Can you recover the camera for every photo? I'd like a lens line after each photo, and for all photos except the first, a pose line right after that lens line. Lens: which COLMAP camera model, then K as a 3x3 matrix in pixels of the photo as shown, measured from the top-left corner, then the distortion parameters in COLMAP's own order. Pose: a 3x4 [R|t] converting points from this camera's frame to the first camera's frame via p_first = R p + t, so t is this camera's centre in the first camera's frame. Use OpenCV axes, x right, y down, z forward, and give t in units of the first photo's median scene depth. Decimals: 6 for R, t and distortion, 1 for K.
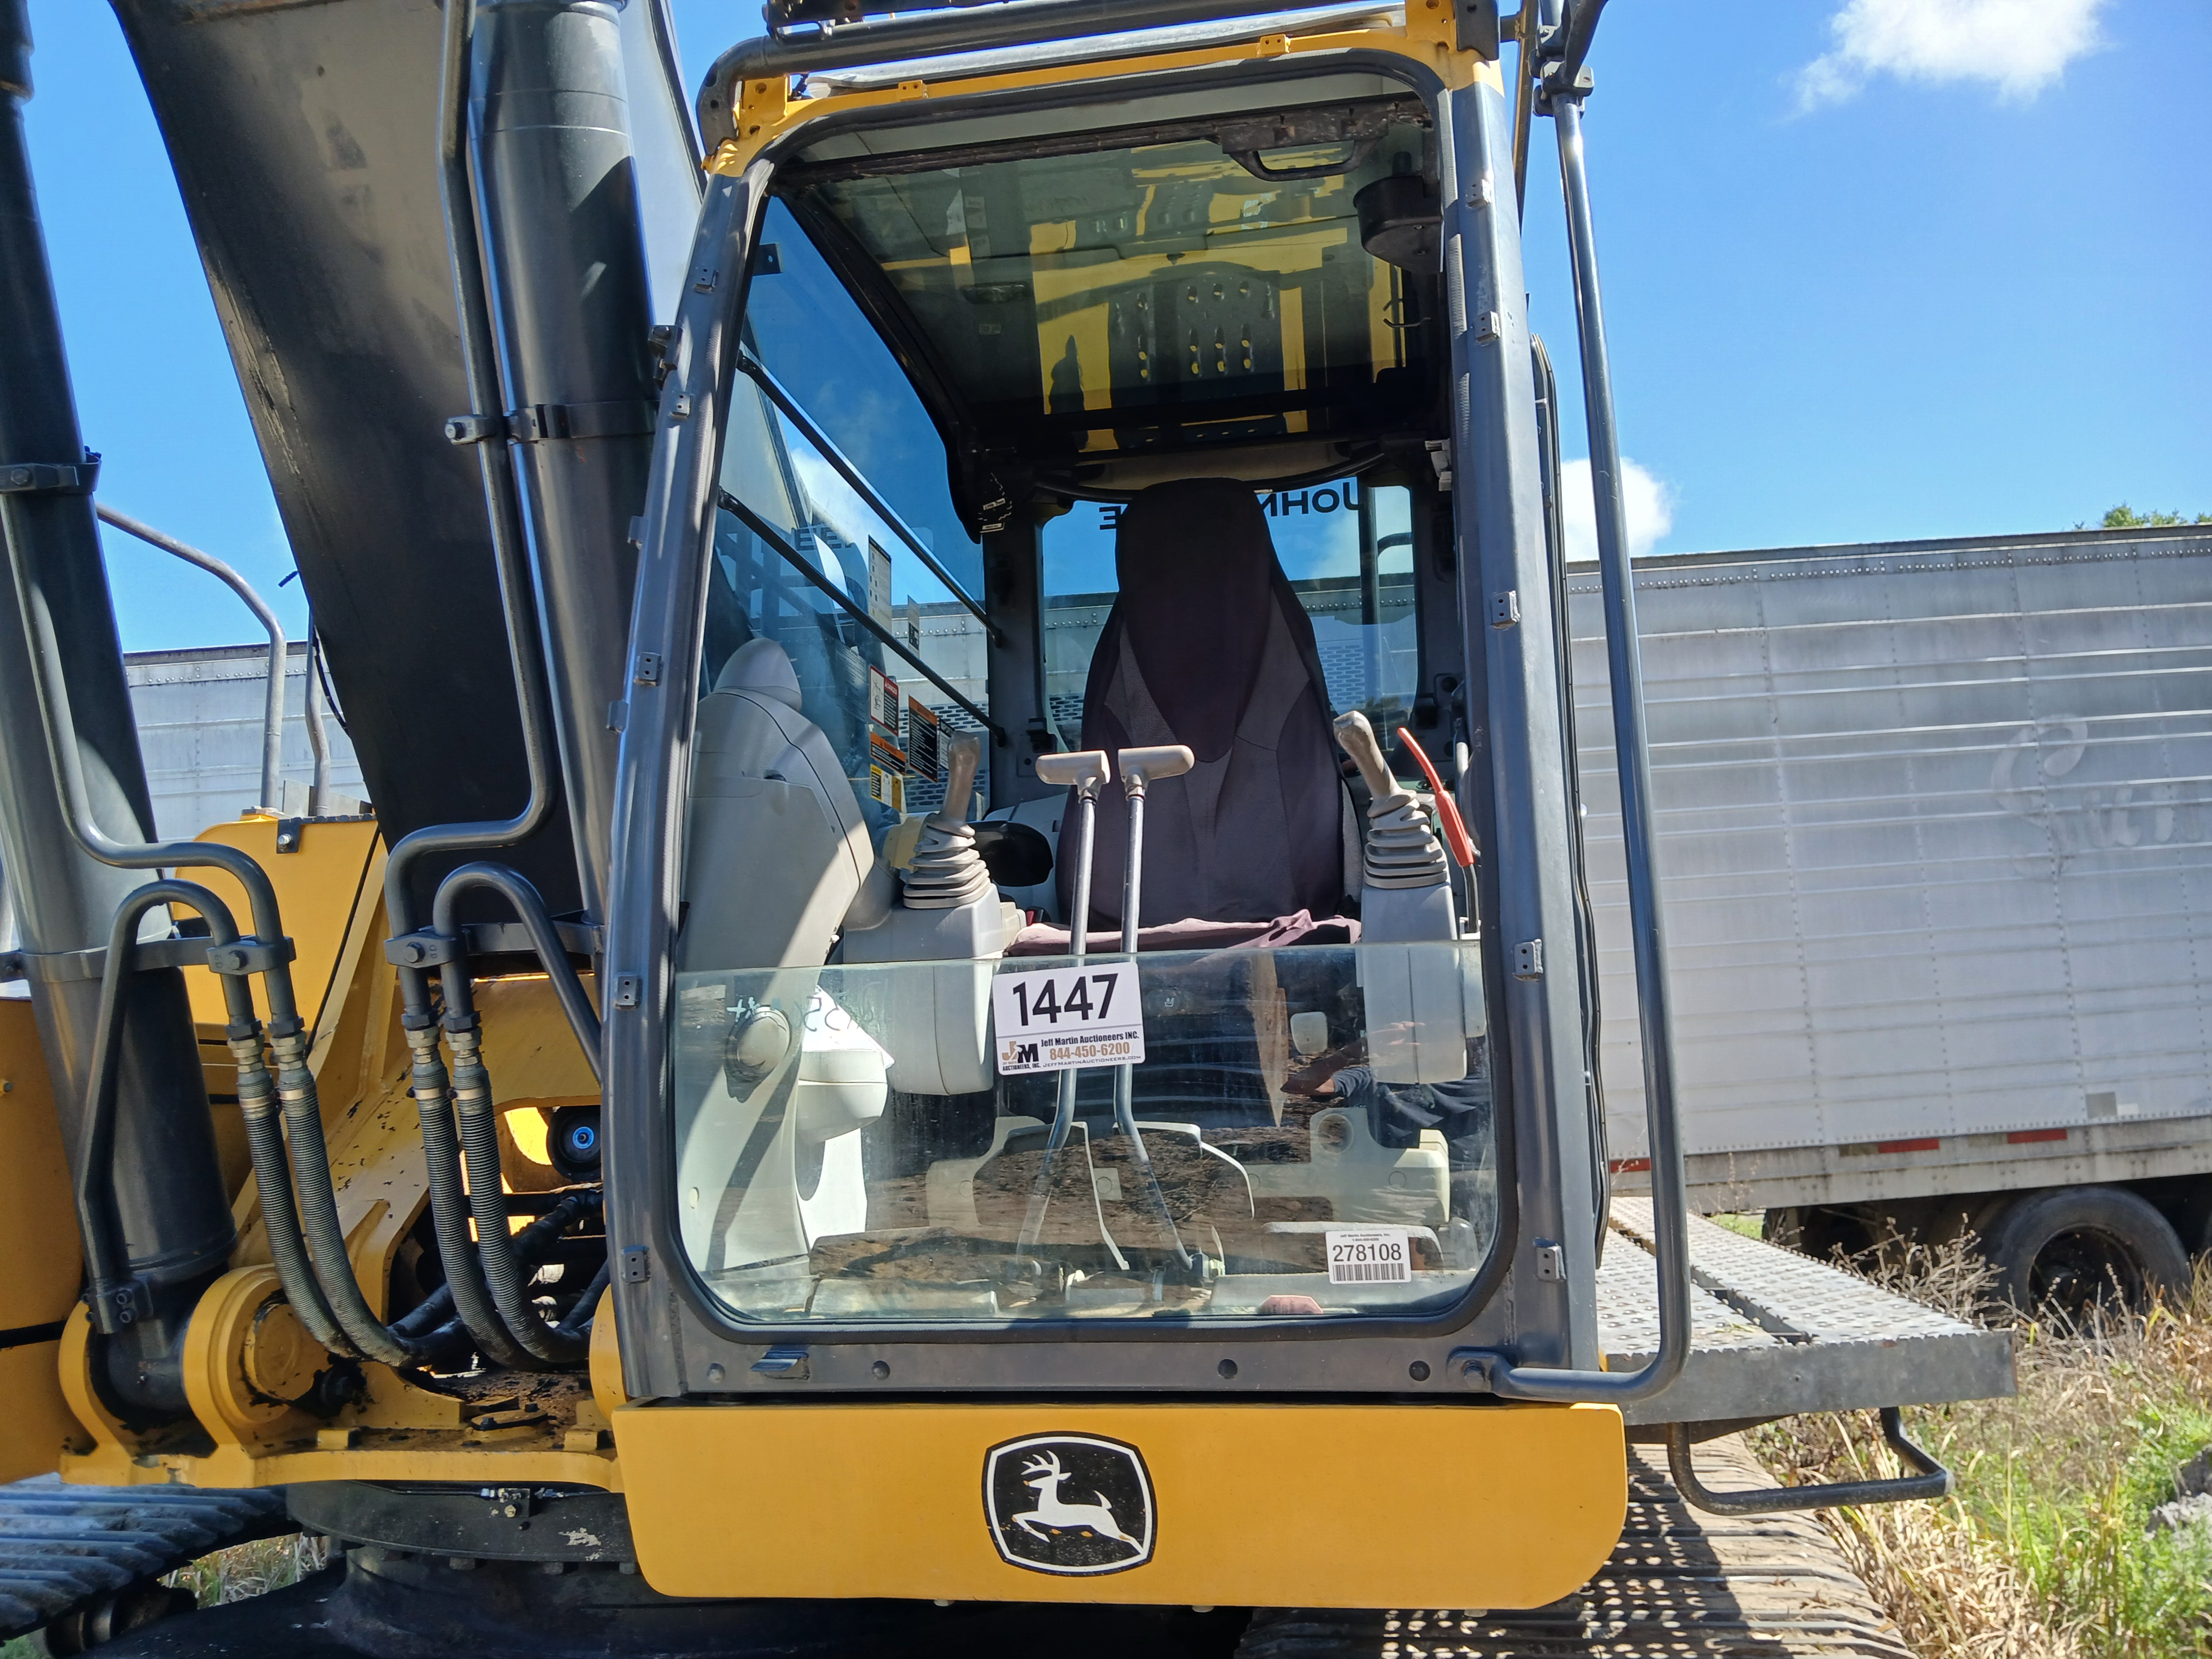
lens RADIAL K [[1681.7, 0, 1220.7], [0, 1681.7, 833.4], [0, 0, 1]] dist [0.033039, -0.094959]
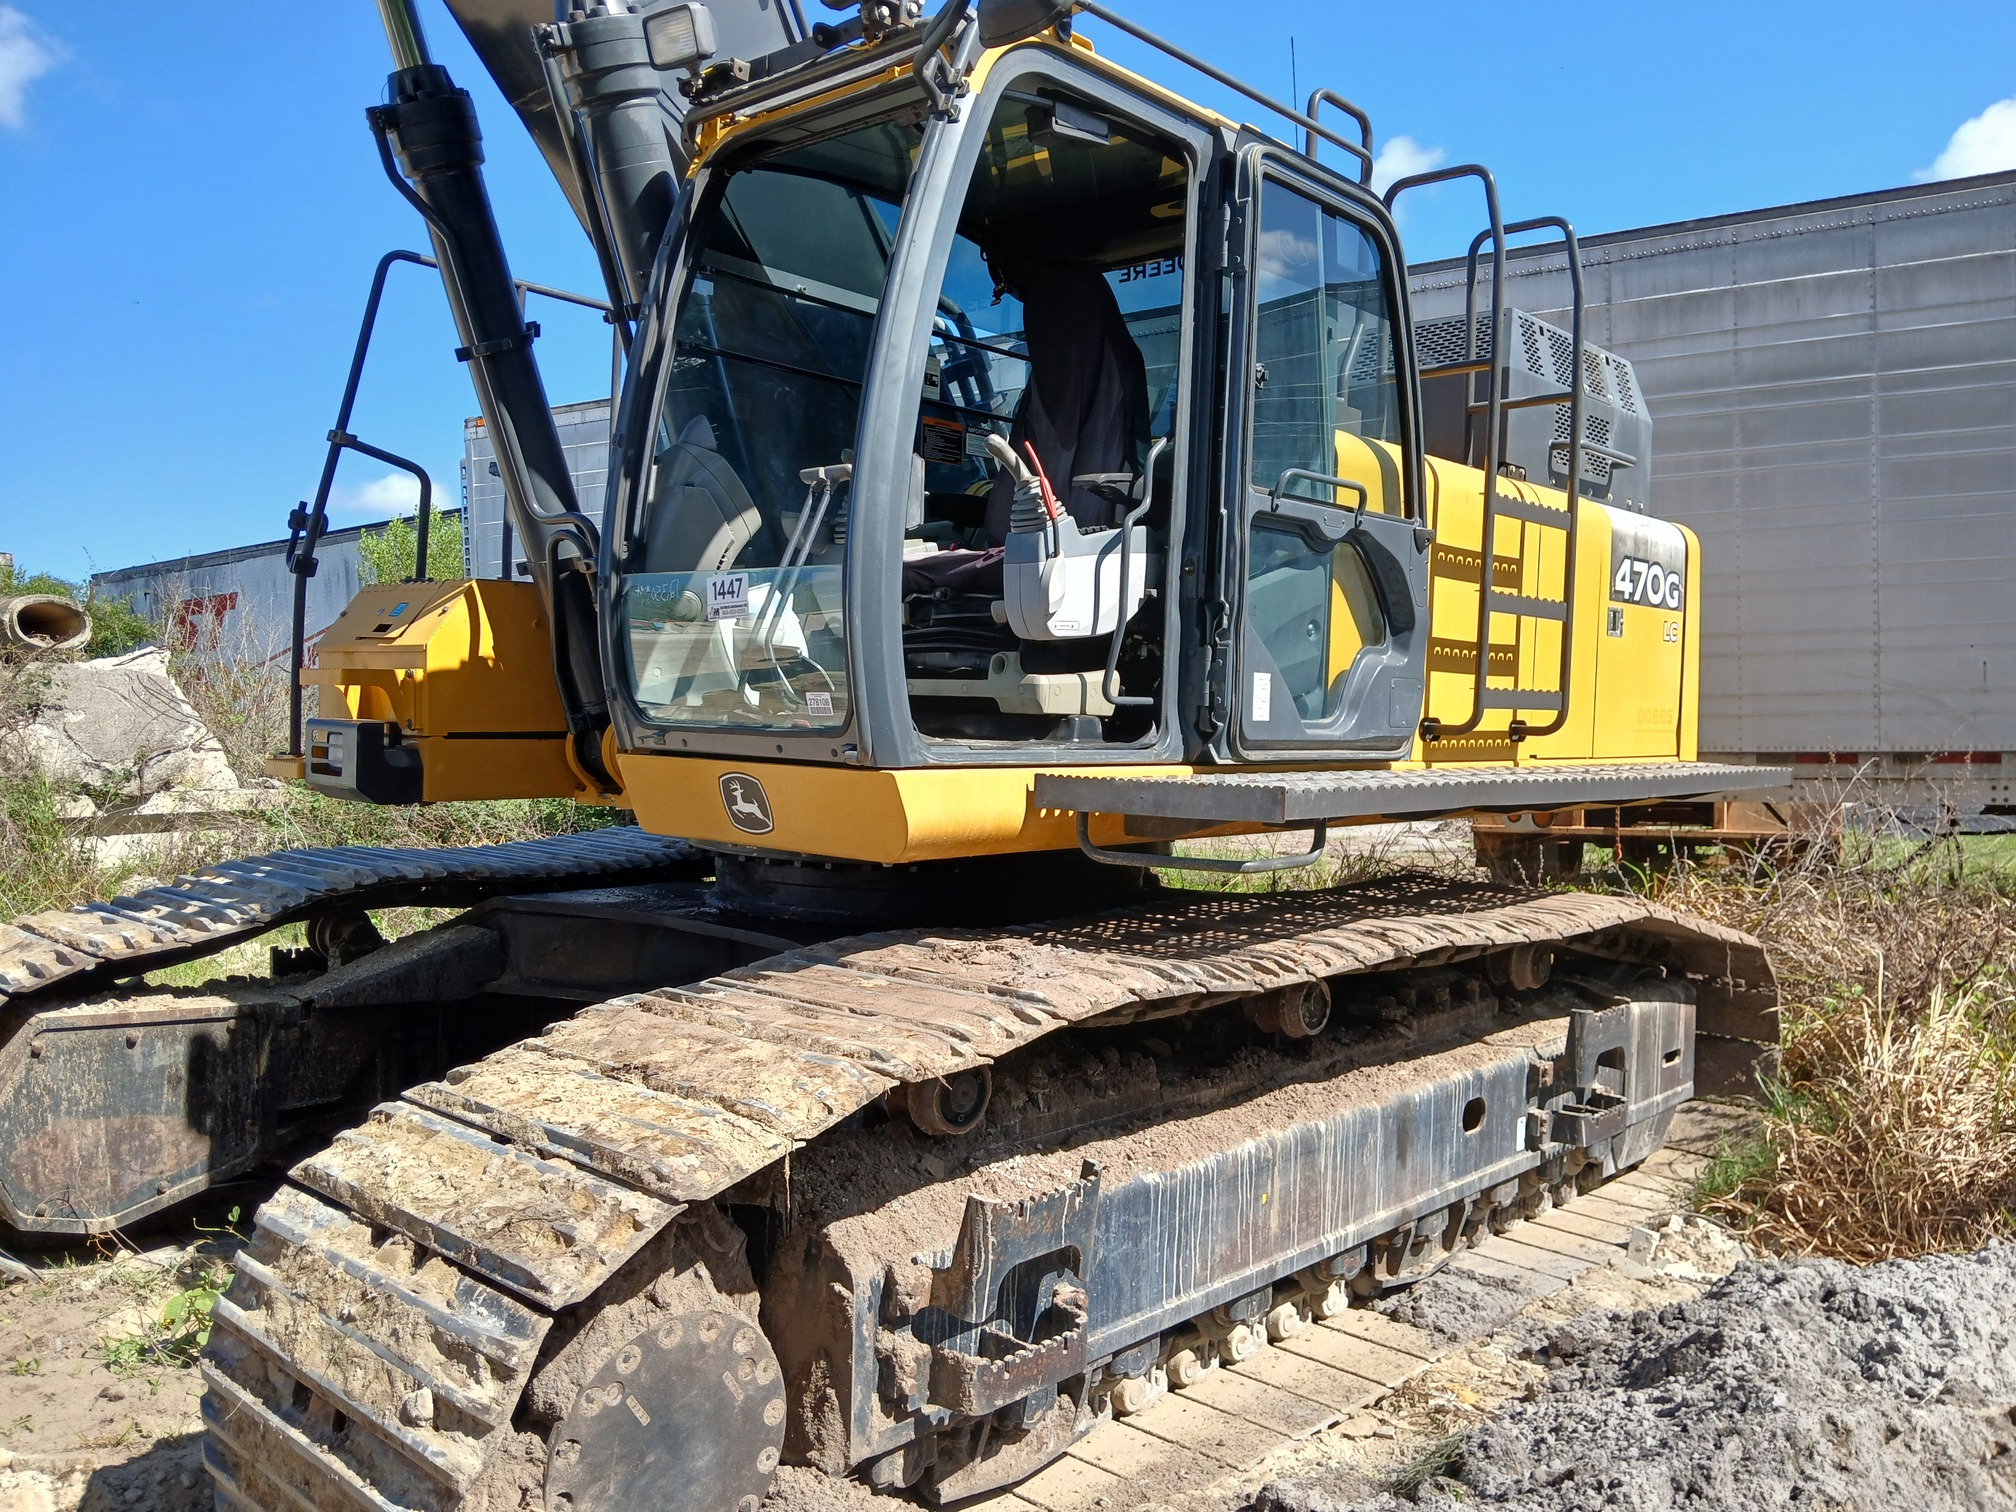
lens RADIAL K [[1532.7, 0, 1112.5], [0, 1532.7, 759.5], [0, 0, 1]] dist [0.033039, -0.094959]
pose [[0.863512, 0.071285, -0.499266, 0.566009], [0.030508, 0.980764, 0.192798, -0.024171], [0.503406, -0.181715, 0.844726, -0.217215]]
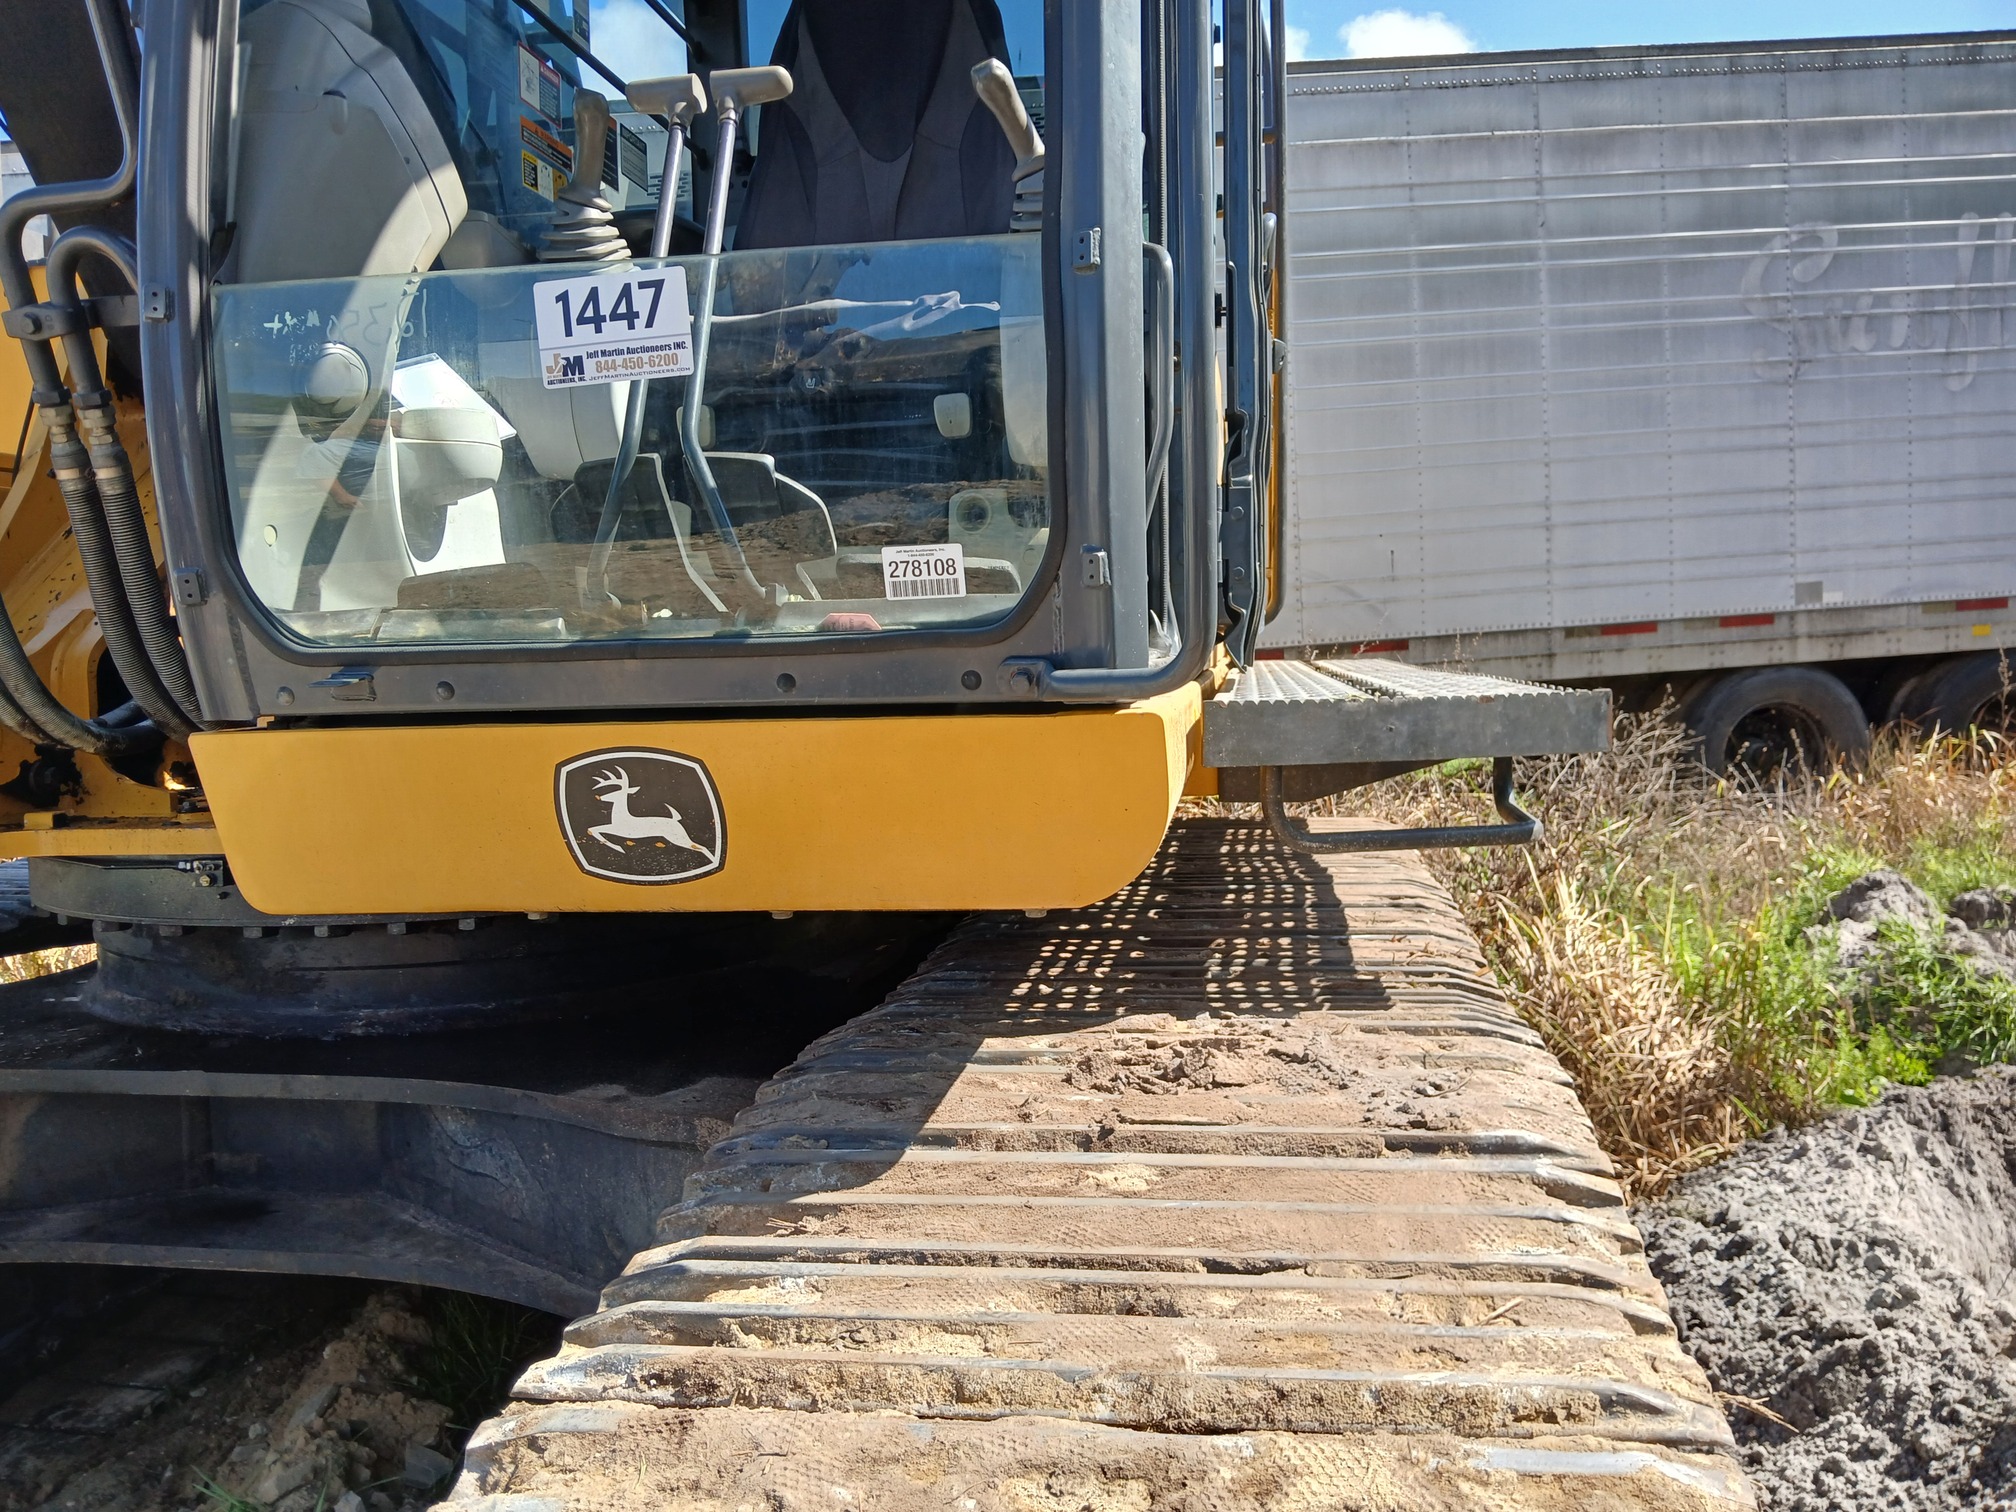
lens RADIAL K [[1551.8, 0, 1109.3], [0, 1551.8, 734.3], [0, 0, 1]] dist [0.042508, -0.114029]
pose [[0.999273, 0.002881, 0.038014, 0.062704], [-0.011368, 0.974295, 0.224988, 0.053090], [-0.036388, -0.225257, 0.973620, 0.032868]]
